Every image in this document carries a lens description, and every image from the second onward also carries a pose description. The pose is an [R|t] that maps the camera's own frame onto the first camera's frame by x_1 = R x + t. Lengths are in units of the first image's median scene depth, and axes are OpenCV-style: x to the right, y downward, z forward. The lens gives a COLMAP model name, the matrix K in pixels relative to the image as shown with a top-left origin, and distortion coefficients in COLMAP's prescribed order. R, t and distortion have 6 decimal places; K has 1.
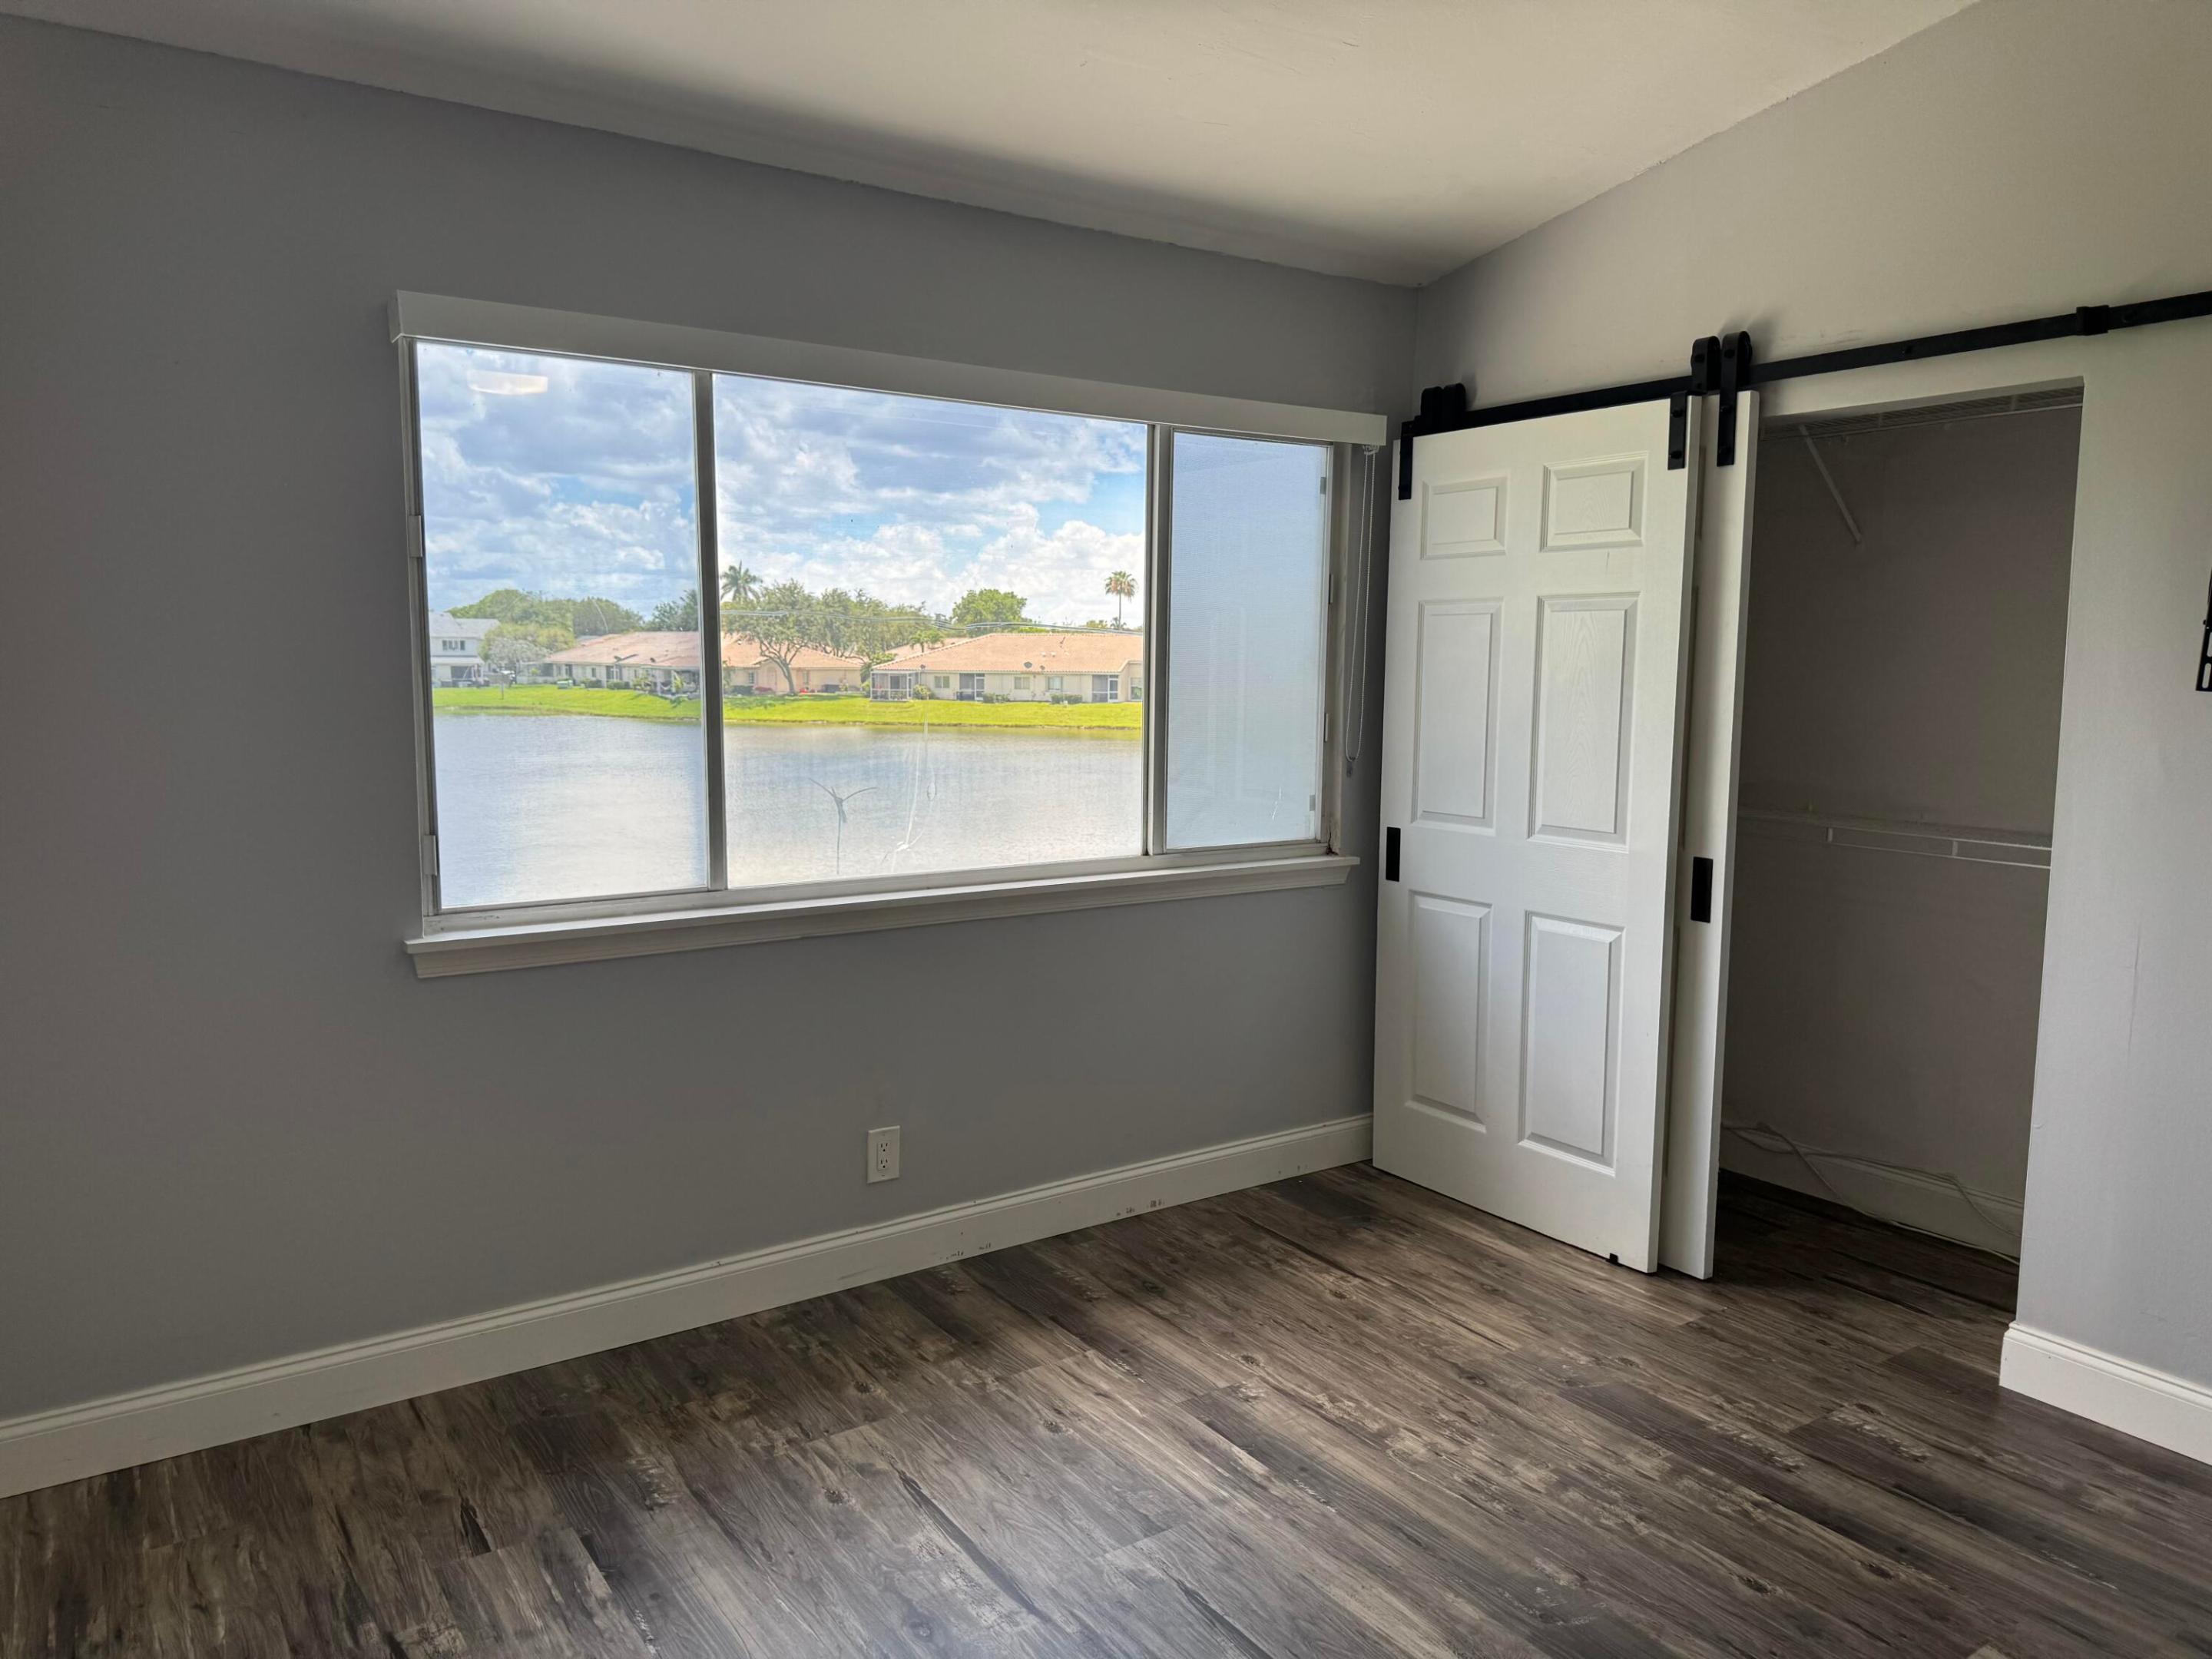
lens RADIAL K [[1557.1, 0, 1102.1], [0, 1557.1, 829.5], [0, 0, 1]] dist [0.095206, -0.133338]
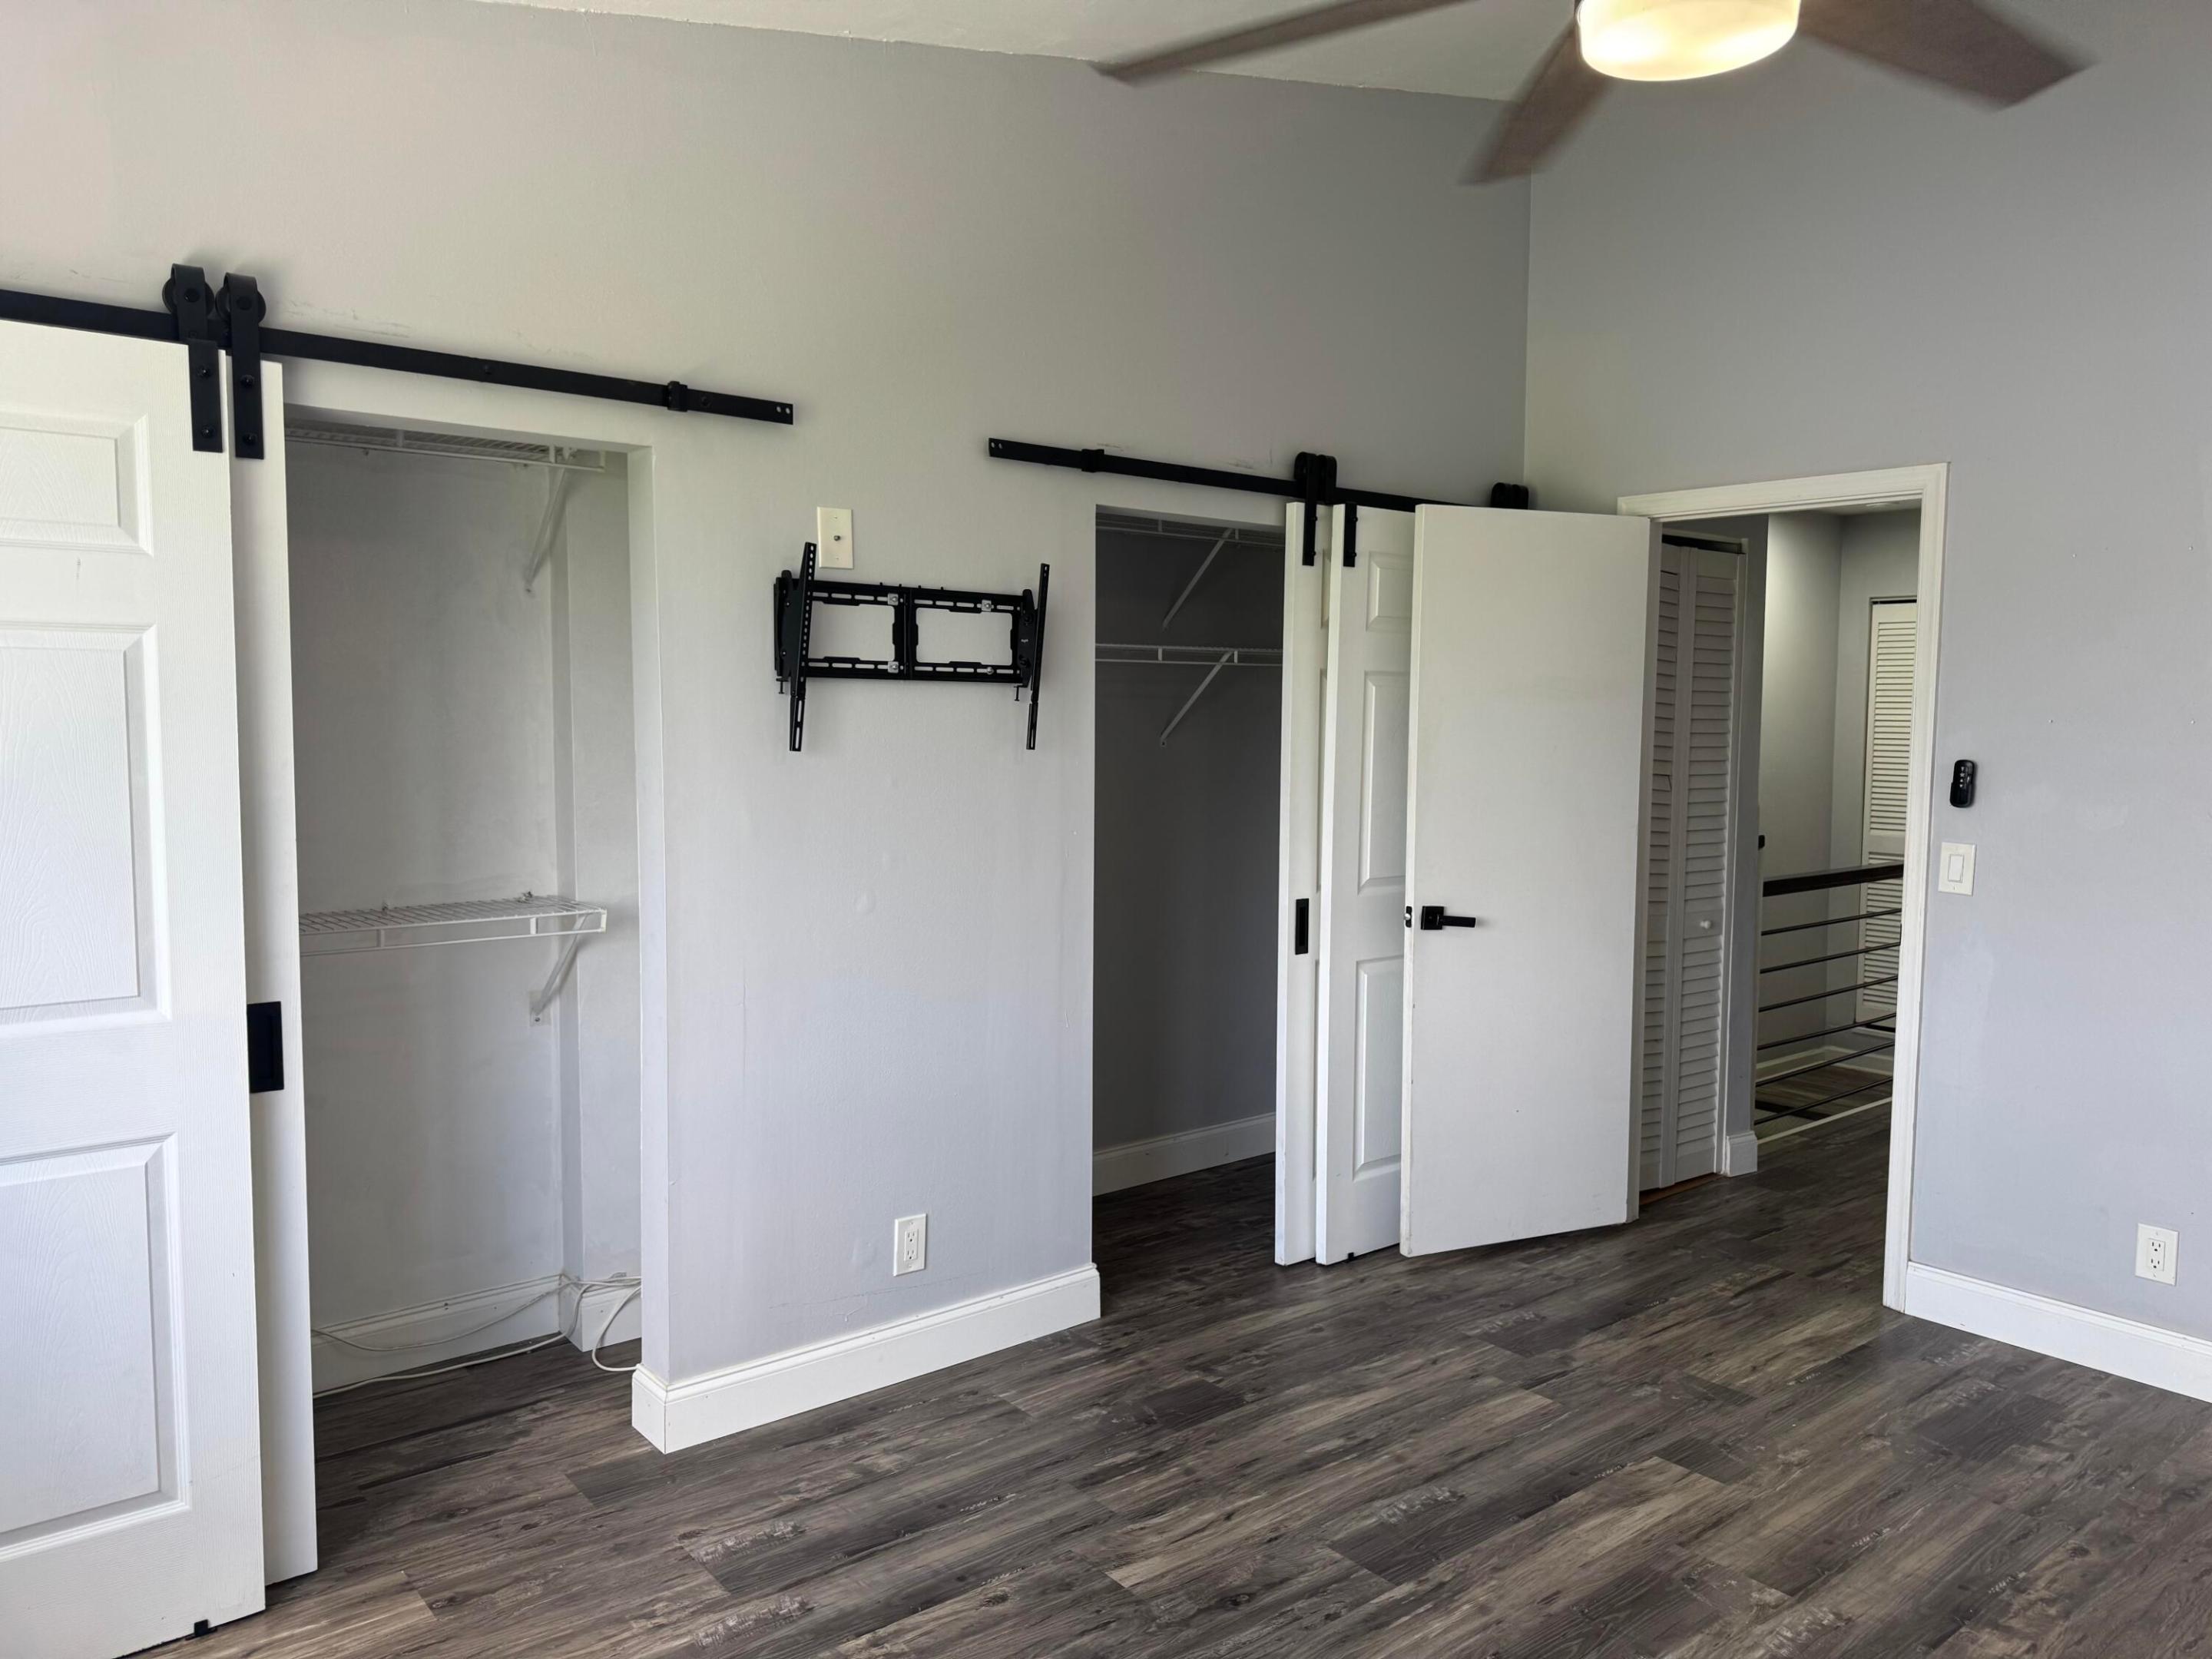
lens RADIAL K [[1557.1, 0, 1102.1], [0, 1557.1, 829.5], [0, 0, 1]] dist [0.095206, -0.133338]
pose [[-0.078803, -0.083350, 0.993400, -0.389612], [0.106462, 0.990096, 0.091518, -0.093236], [-0.991189, 0.112971, -0.069149, 0.728347]]
